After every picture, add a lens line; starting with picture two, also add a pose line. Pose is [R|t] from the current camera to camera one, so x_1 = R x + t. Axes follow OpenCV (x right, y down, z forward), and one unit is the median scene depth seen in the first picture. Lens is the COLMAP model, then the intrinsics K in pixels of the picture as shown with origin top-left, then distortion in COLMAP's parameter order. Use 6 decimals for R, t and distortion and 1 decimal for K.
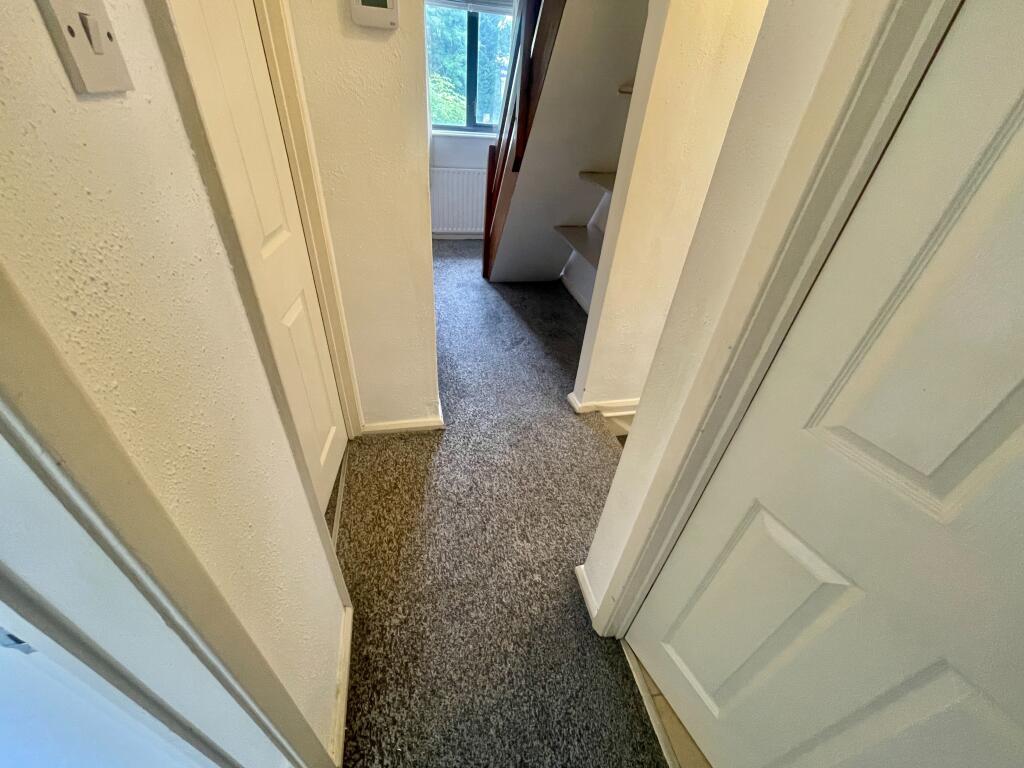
lens RADIAL K [[414.3, 0, 509.5], [0, 414.3, 384.4], [0, 0, 1]] dist [-0.000025, -0.000192]
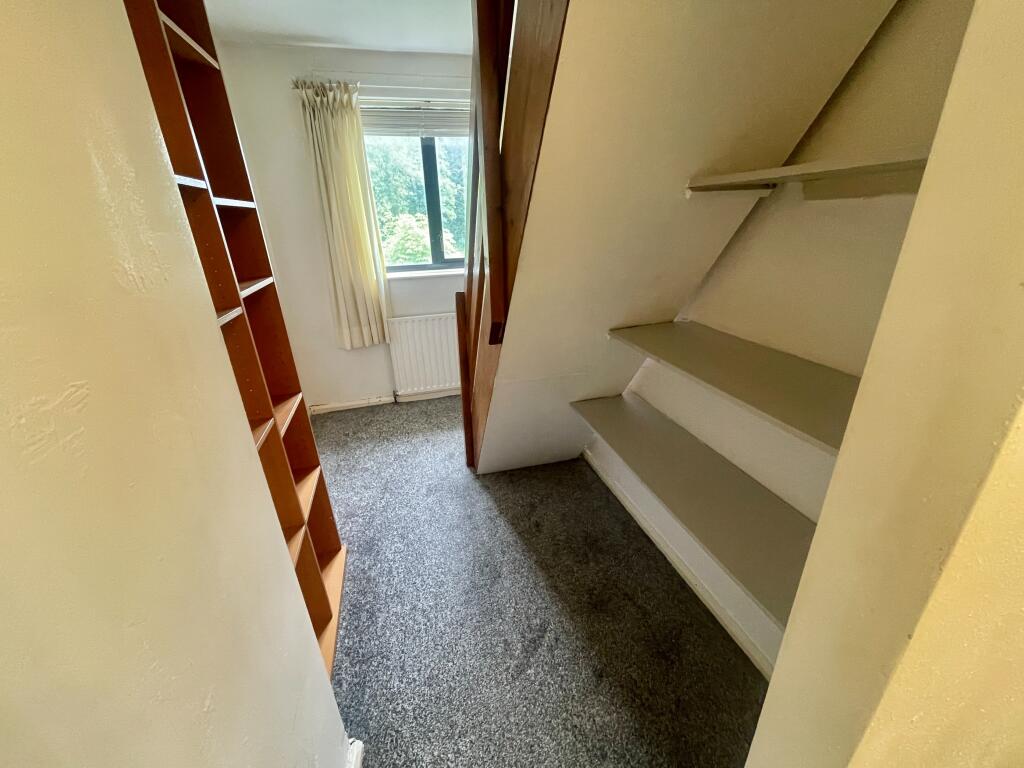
lens RADIAL K [[414.3, 0, 509.5], [0, 414.3, 384.4], [0, 0, 1]] dist [-0.000025, -0.000192]
pose [[0.993850, -0.110731, 0.000246, 0.018751], [0.107721, 0.966321, -0.233710, -0.233821], [0.025641, 0.232300, 0.972306, 0.338806]]
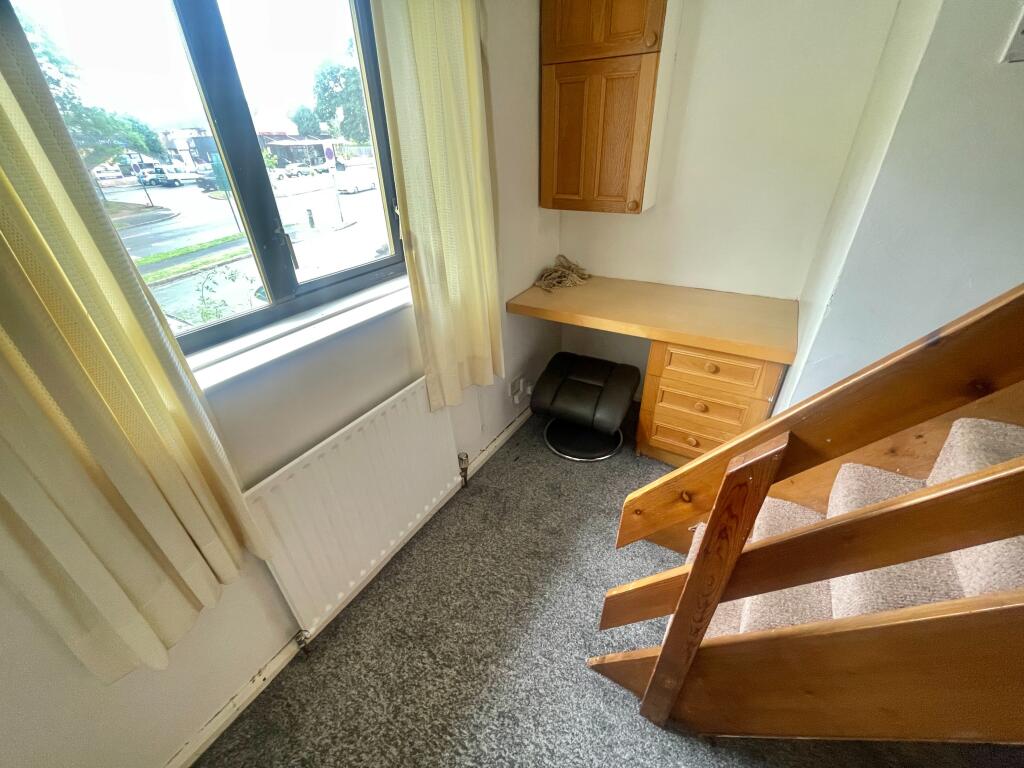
lens RADIAL K [[414.3, 0, 509.5], [0, 414.3, 384.4], [0, 0, 1]] dist [-0.000025, -0.000192]
pose [[0.690028, -0.442752, 0.572566, -0.219043], [0.482558, 0.871020, 0.091983, -0.600506], [-0.539443, 0.212826, 0.814682, 0.780638]]
